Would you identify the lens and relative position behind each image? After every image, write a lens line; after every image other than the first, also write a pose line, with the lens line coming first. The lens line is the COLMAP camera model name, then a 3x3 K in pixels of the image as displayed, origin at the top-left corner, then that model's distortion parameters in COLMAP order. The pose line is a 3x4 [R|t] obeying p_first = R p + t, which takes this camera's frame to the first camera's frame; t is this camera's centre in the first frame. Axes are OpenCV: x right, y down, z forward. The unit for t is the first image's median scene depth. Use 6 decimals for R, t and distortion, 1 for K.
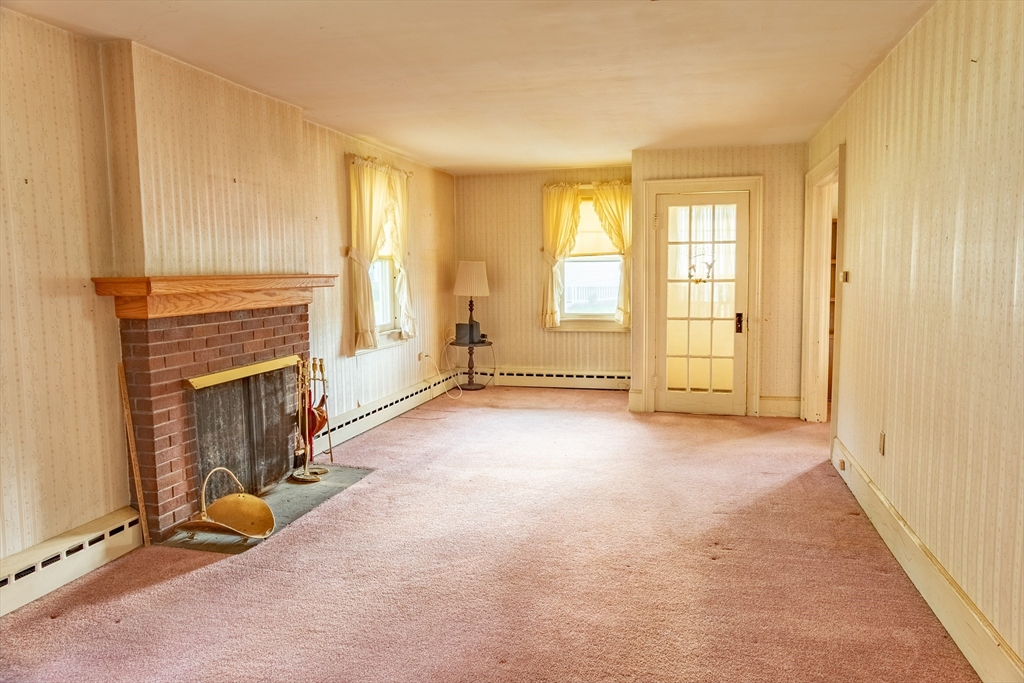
lens RADIAL K [[676.3, 0, 512.4], [0, 676.3, 339.2], [0, 0, 1]] dist [-0.043332, 0.054336]
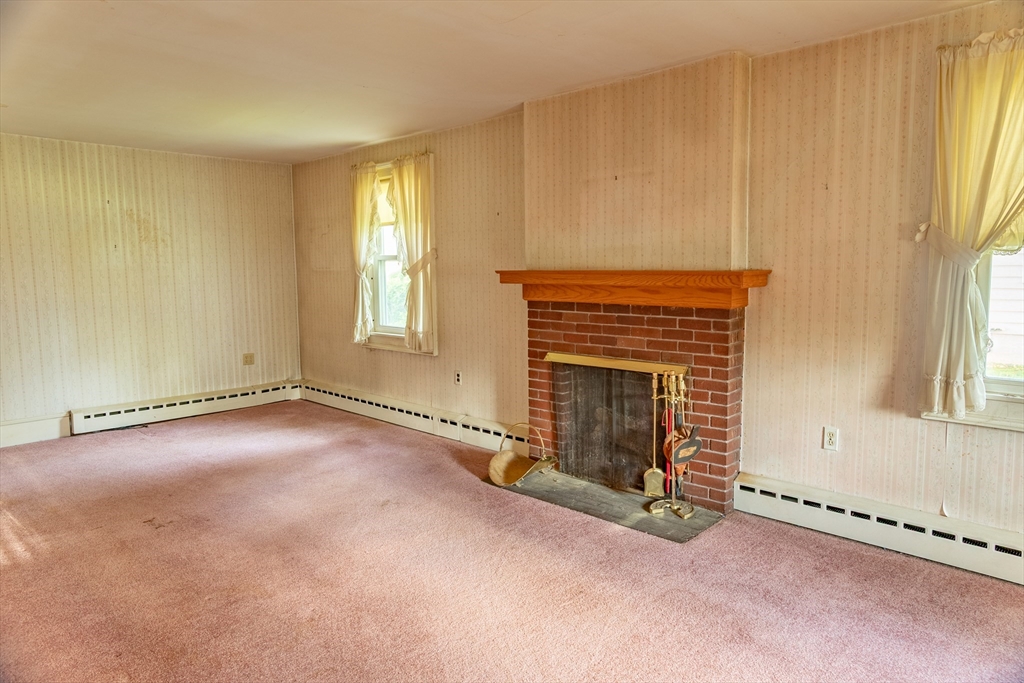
lens RADIAL K [[676.3, 0, 512.4], [0, 676.3, 339.2], [0, 0, 1]] dist [-0.043332, 0.054336]
pose [[-0.490237, 0.113635, -0.864150, 0.576619], [-0.071427, 0.982892, 0.169770, -0.156478], [0.868658, 0.144951, -0.473733, 1.375561]]
